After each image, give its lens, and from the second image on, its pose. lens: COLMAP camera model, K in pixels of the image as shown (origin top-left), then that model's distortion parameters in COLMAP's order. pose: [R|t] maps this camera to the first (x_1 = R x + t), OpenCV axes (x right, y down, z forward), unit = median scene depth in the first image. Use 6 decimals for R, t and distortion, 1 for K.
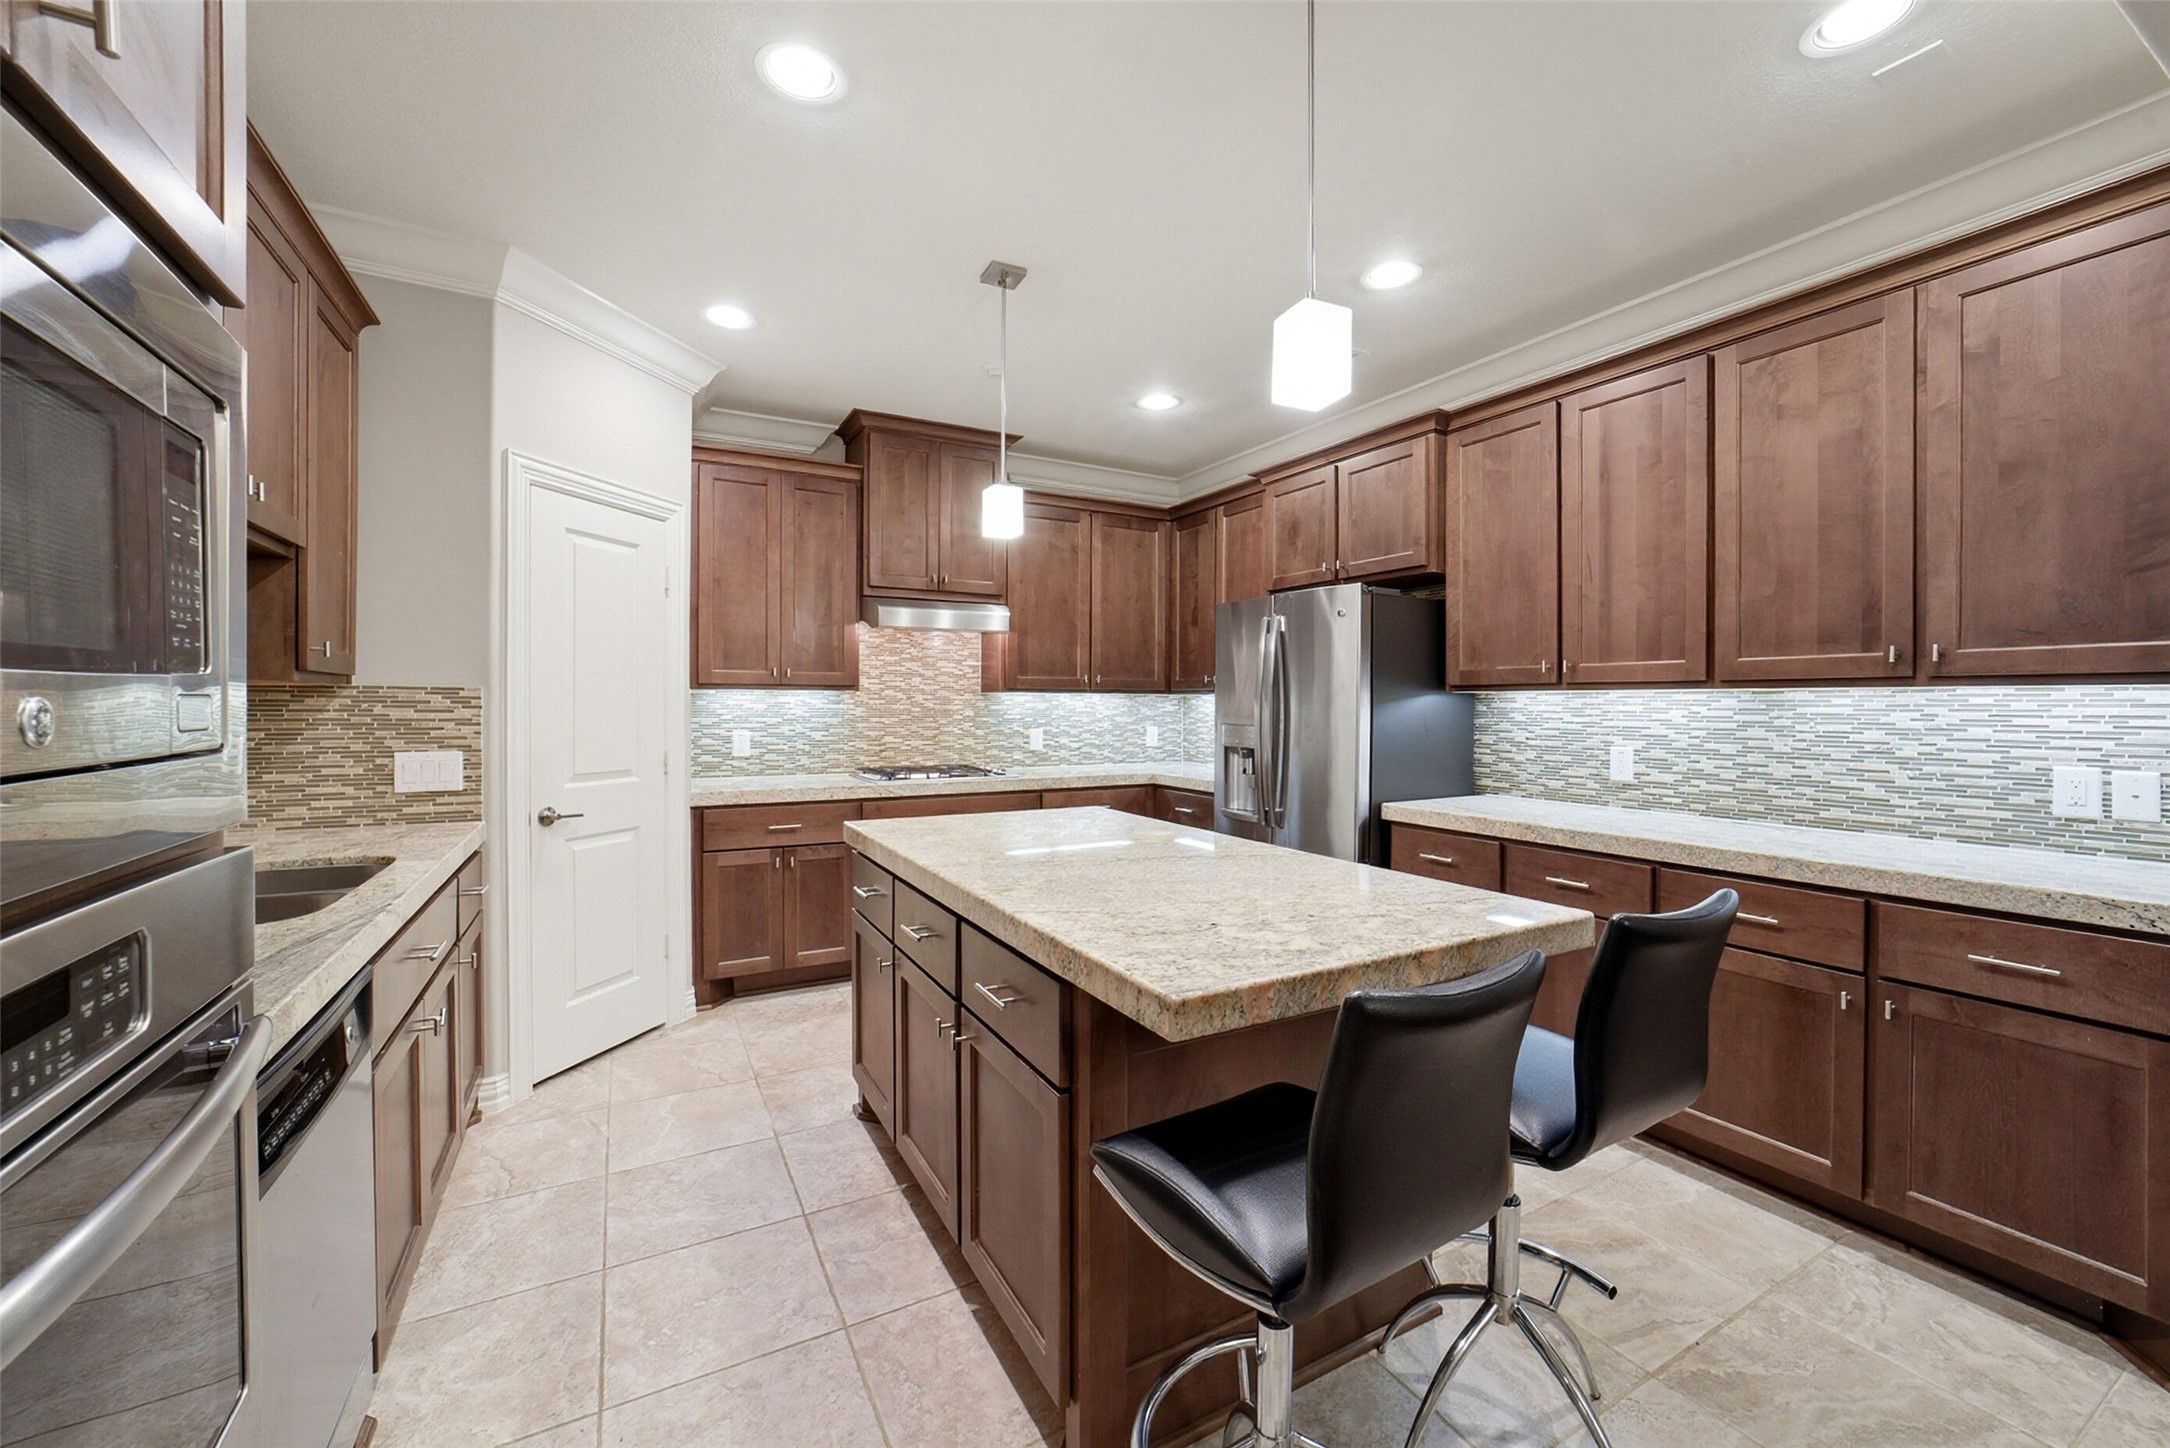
lens RADIAL K [[858.3, 0, 1091.8], [0, 858.3, 712.7], [0, 0, 1]] dist [-0.026448, 0.008204]
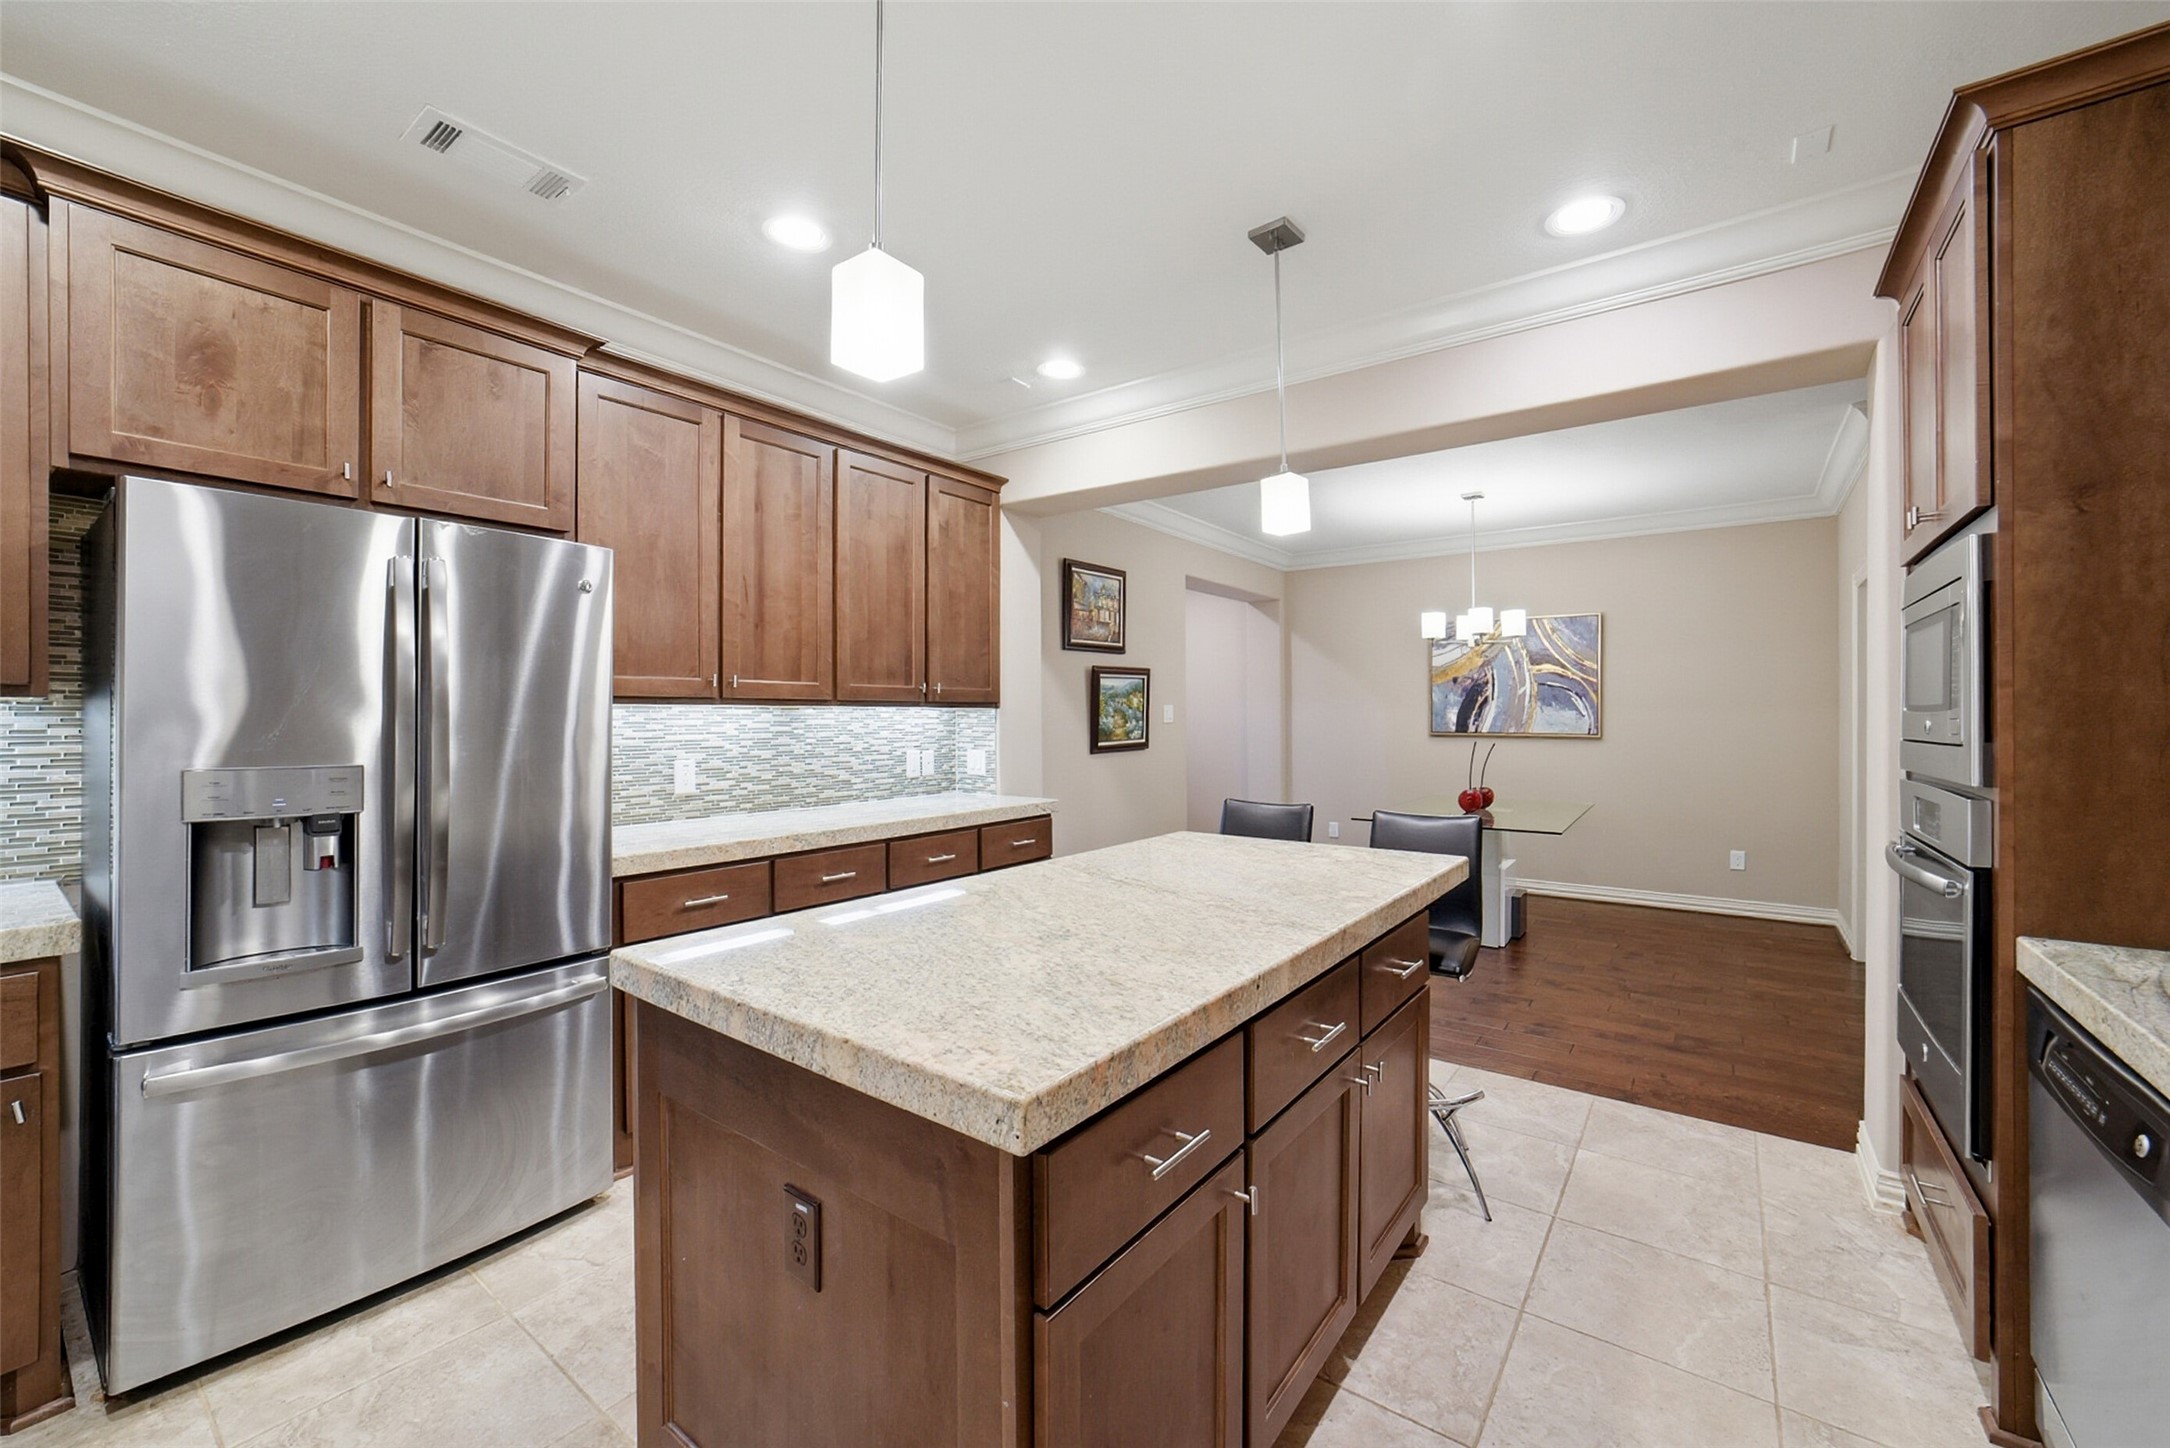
lens RADIAL K [[858.3, 0, 1097.1], [0, 858.3, 724.7], [0, 0, 1]] dist [-0.026448, 0.008204]
pose [[-0.415171, -0.012588, 0.909656, -0.545046], [0.009202, 0.999795, 0.018035, -0.017483], [-0.909697, 0.015858, -0.414970, 1.023026]]
